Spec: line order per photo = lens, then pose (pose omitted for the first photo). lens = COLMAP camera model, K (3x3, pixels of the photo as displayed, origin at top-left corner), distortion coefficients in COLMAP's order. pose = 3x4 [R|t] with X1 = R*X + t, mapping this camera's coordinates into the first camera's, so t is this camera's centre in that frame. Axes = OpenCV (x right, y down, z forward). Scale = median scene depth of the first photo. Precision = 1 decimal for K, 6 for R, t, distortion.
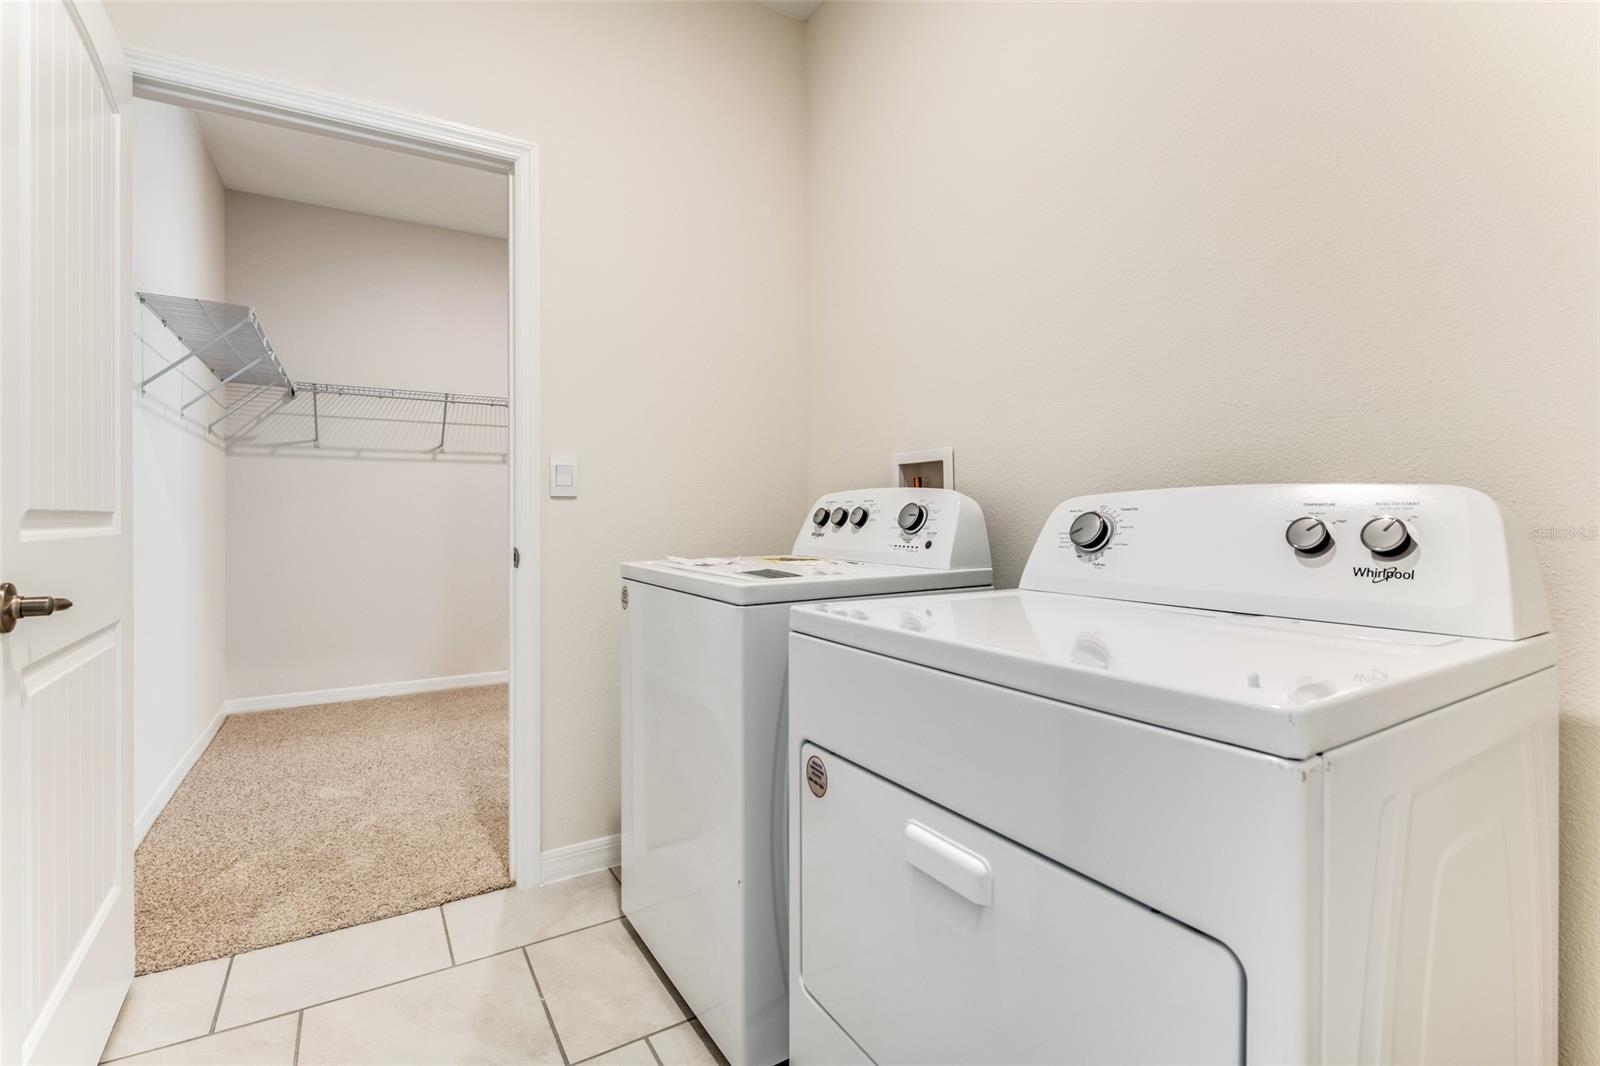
lens RADIAL K [[690.5, 0, 798.5], [0, 690.5, 526.4], [0, 0, 1]] dist [-0.013747, -0.000705]
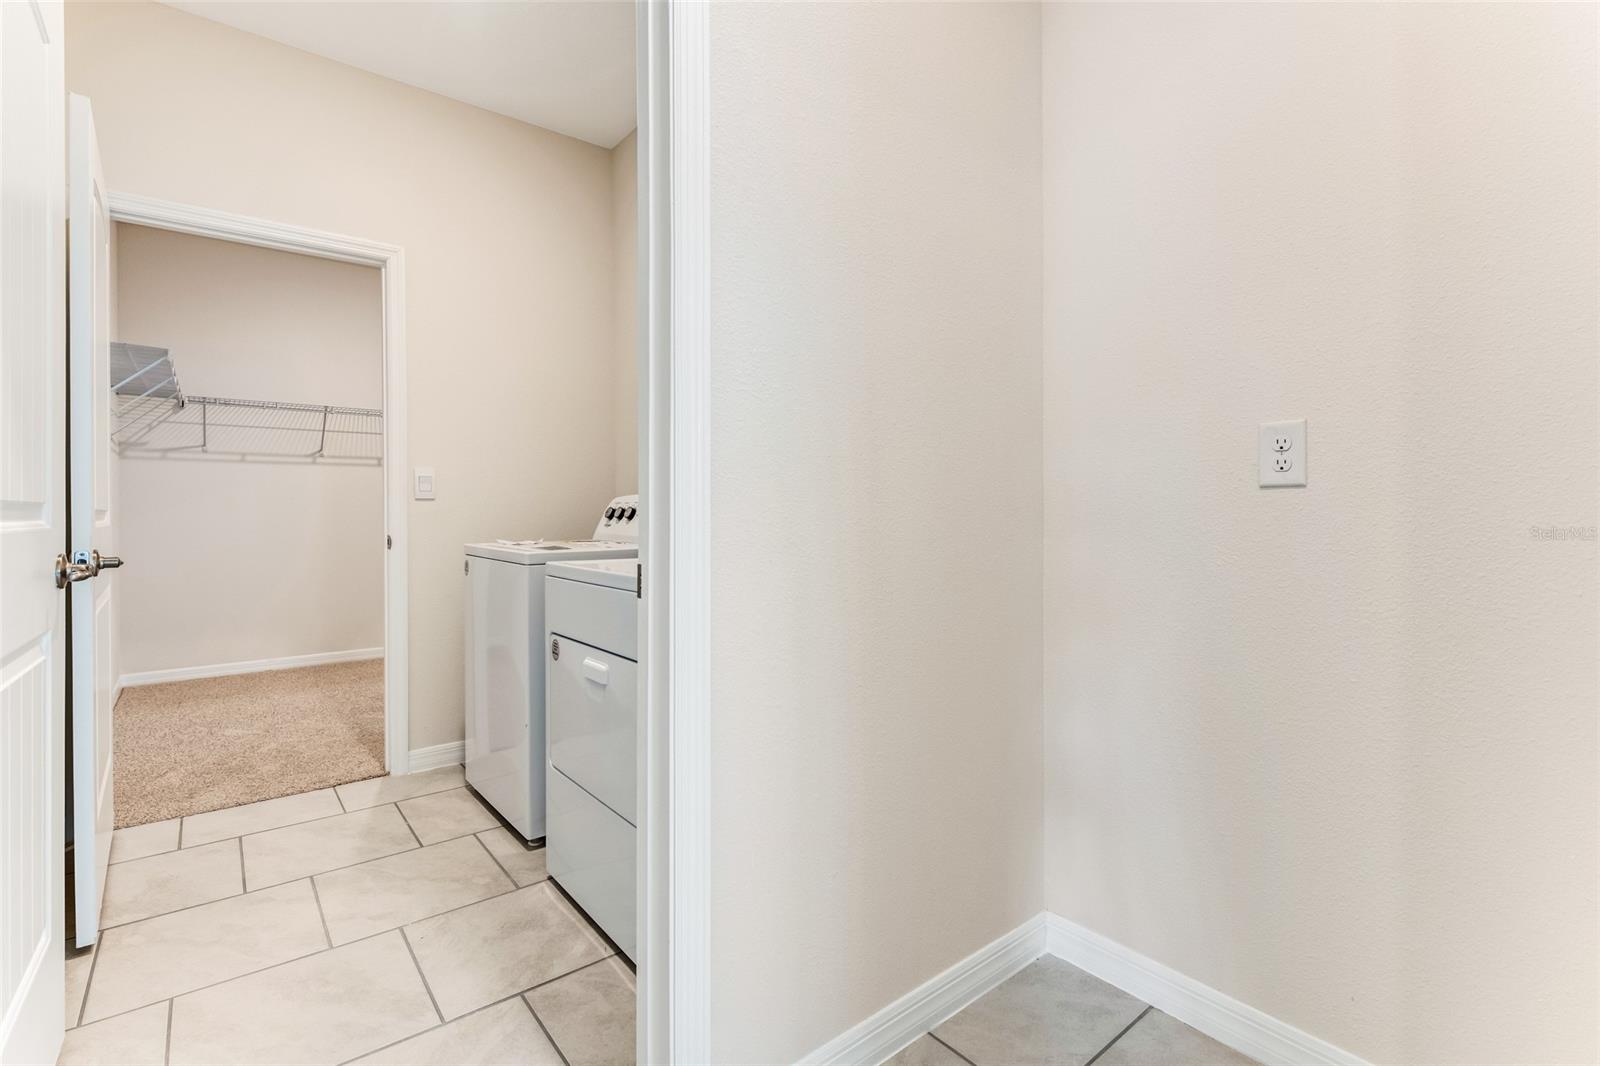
lens RADIAL K [[725.7, 0, 805.4], [0, 725.7, 525.9], [0, 0, 1]] dist [-0.002724, -0.010462]
pose [[0.991813, -0.002535, 0.127672, 0.194802], [0.001929, 0.999986, 0.004871, 0.005396], [-0.127683, -0.004585, 0.991804, -0.458600]]
